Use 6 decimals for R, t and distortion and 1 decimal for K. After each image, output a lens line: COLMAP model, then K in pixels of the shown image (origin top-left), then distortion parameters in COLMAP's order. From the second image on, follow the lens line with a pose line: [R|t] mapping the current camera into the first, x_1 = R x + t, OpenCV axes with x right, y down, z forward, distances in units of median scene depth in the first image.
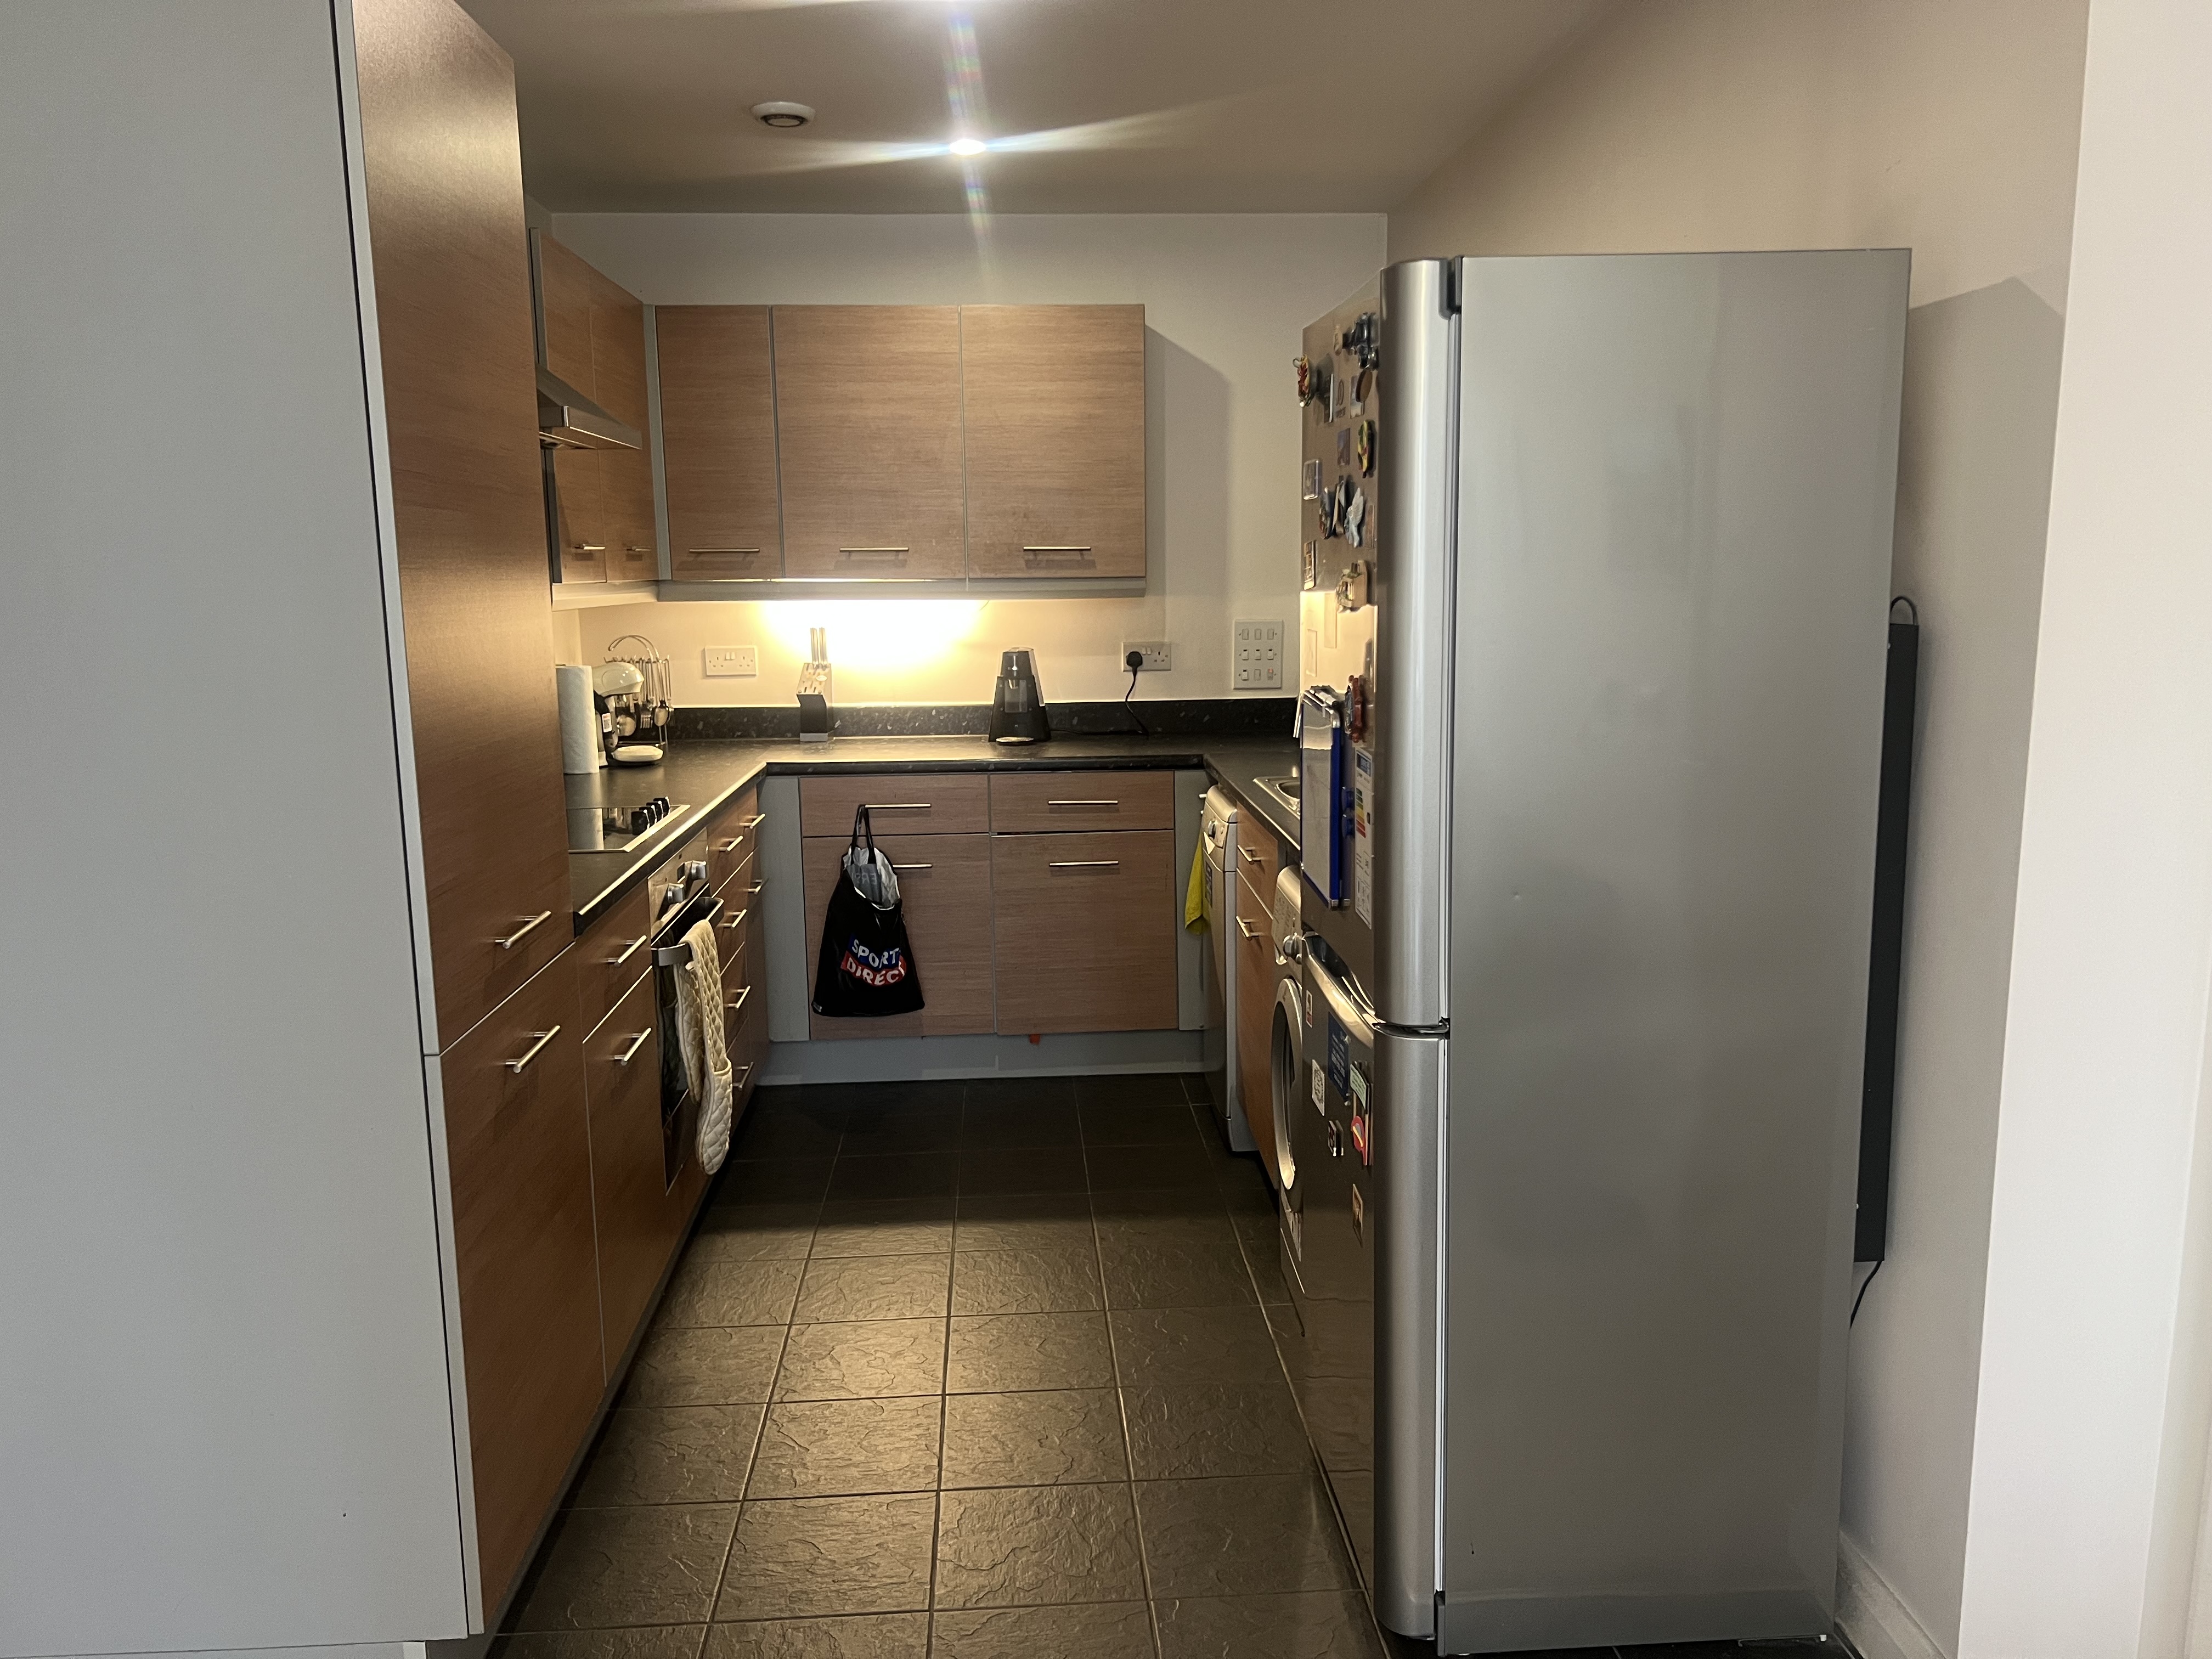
lens RADIAL K [[1661.3, 0, 1106.0], [0, 1661.3, 829.5], [0, 0, 1]] dist [0.096876, -0.114891]
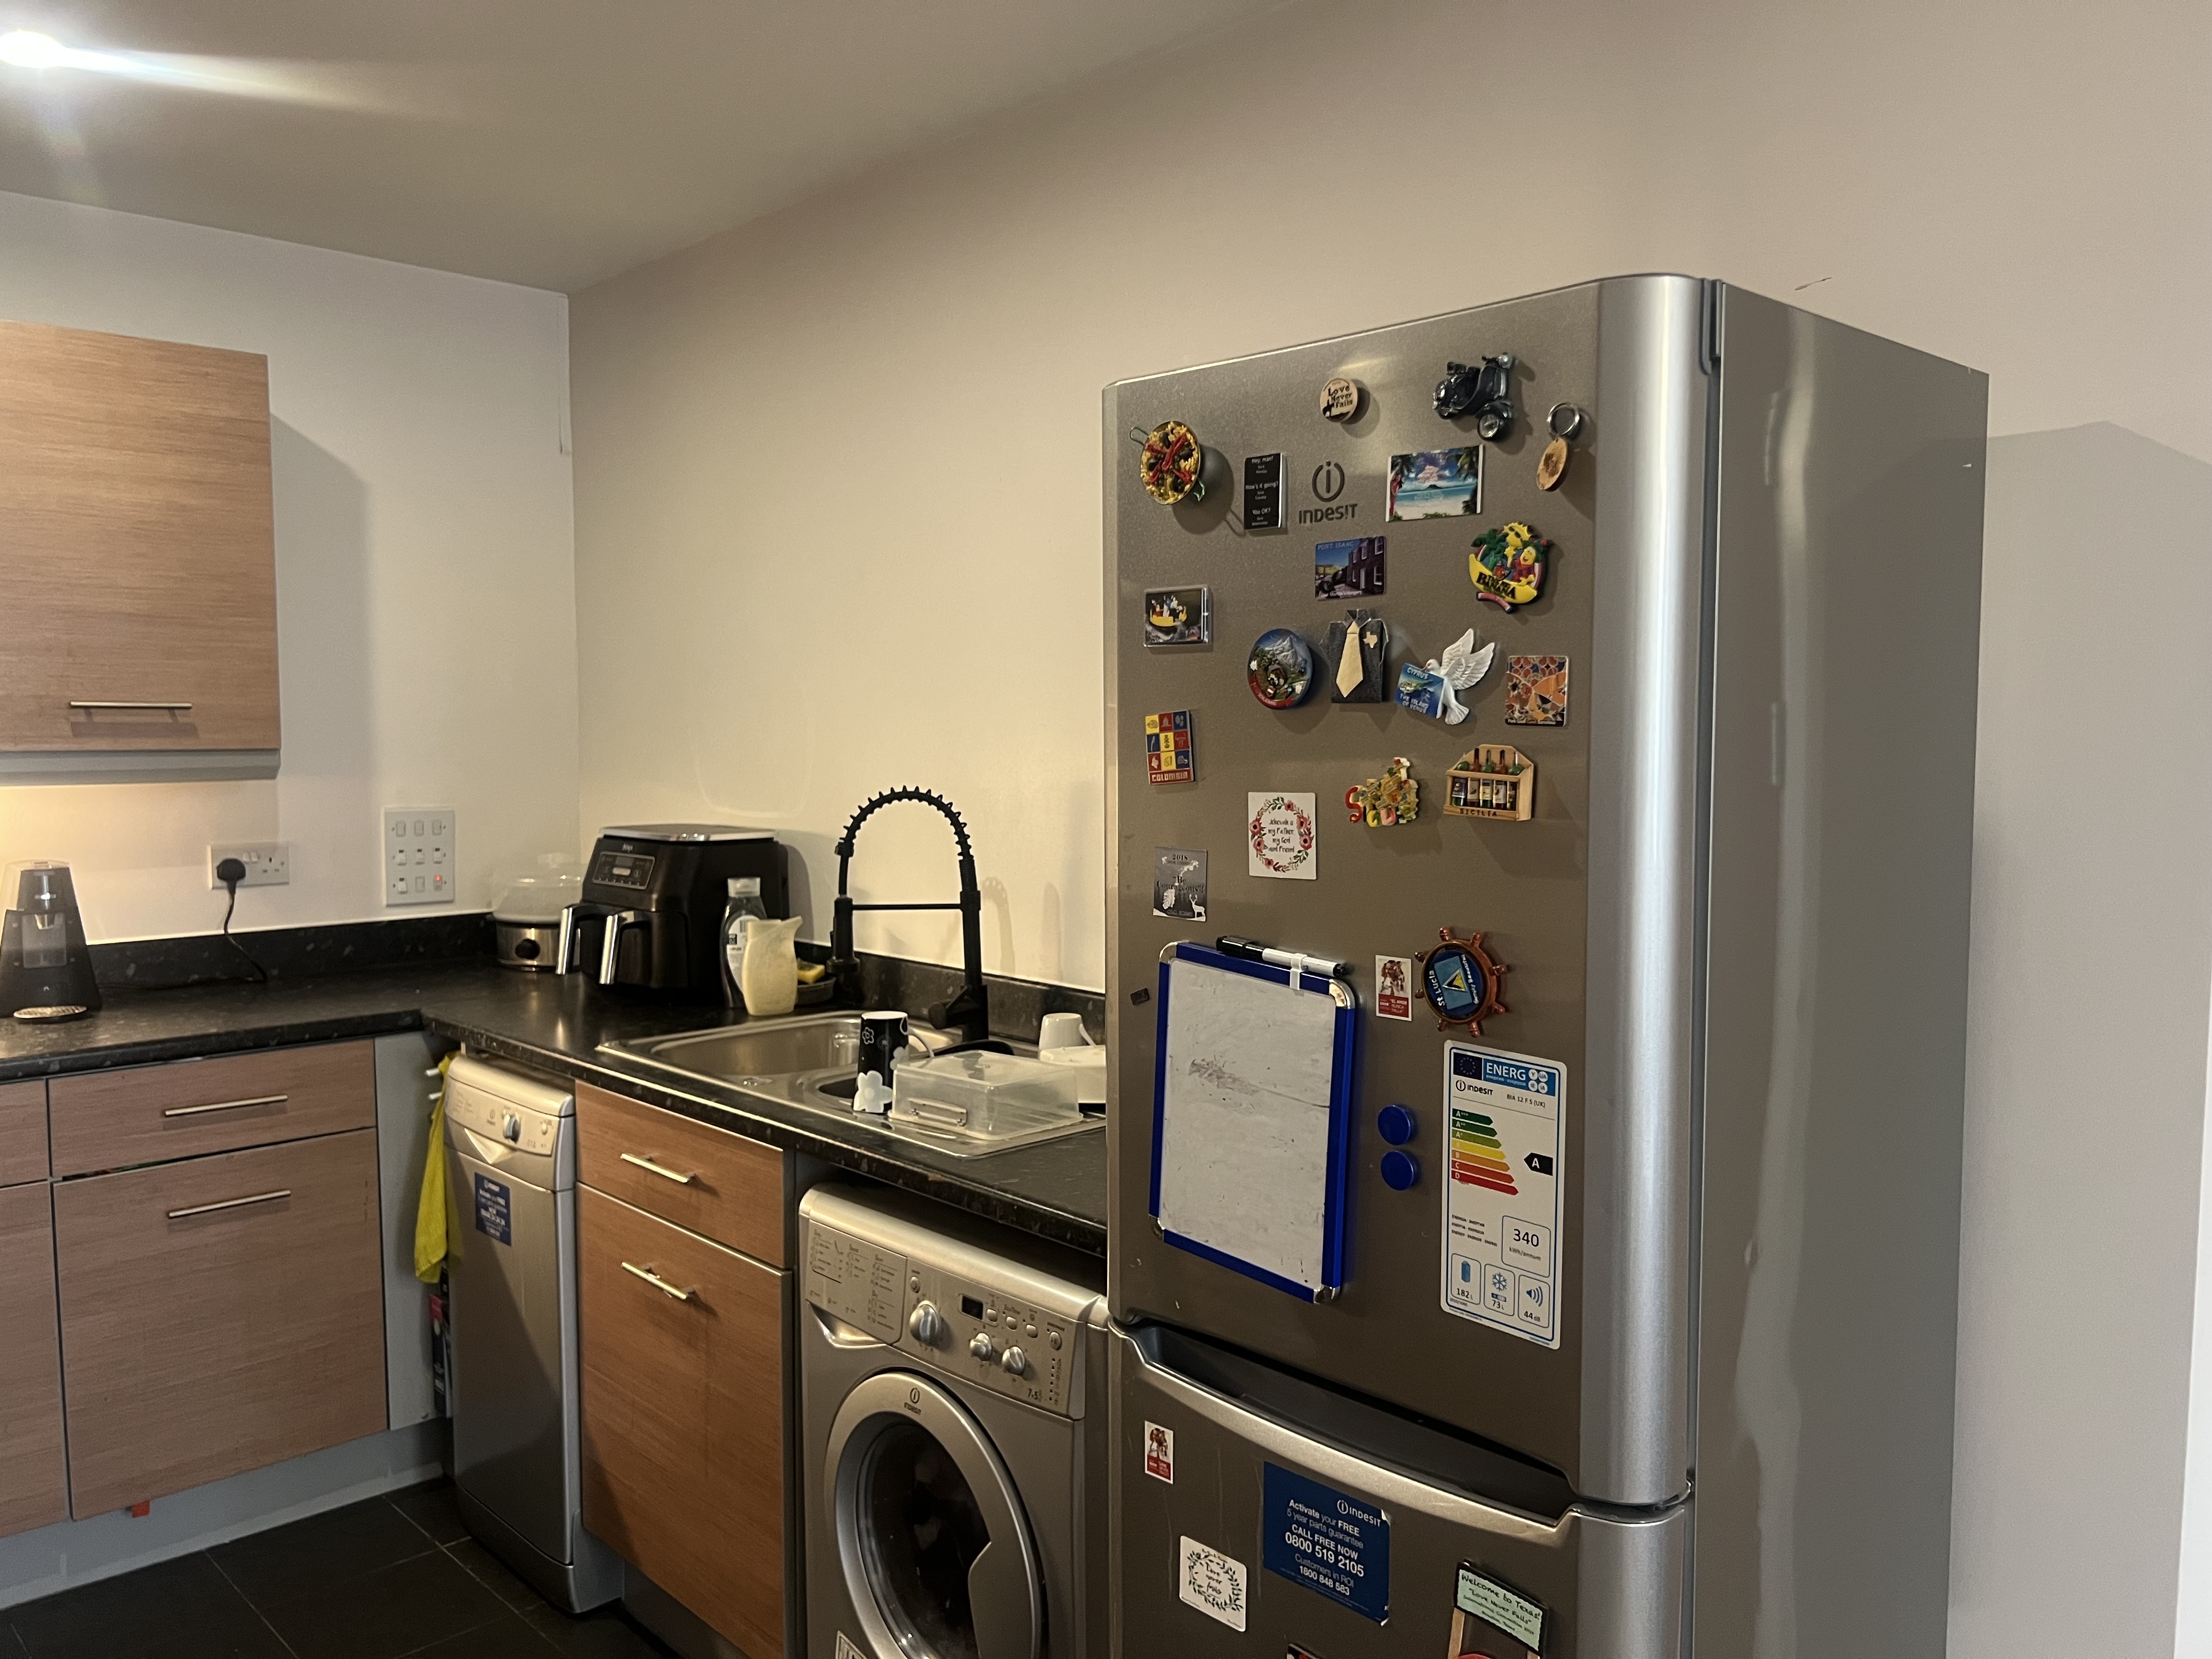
lens RADIAL K [[1654.2, 0, 1107.8], [0, 1654.2, 817.3], [0, 0, 1]] dist [0.000702, 0.001291]
pose [[0.758612, -0.025691, 0.651036, -0.157810], [0.093850, 0.993111, -0.070168, -0.047034], [-0.644748, 0.114330, 0.755797, 0.287382]]
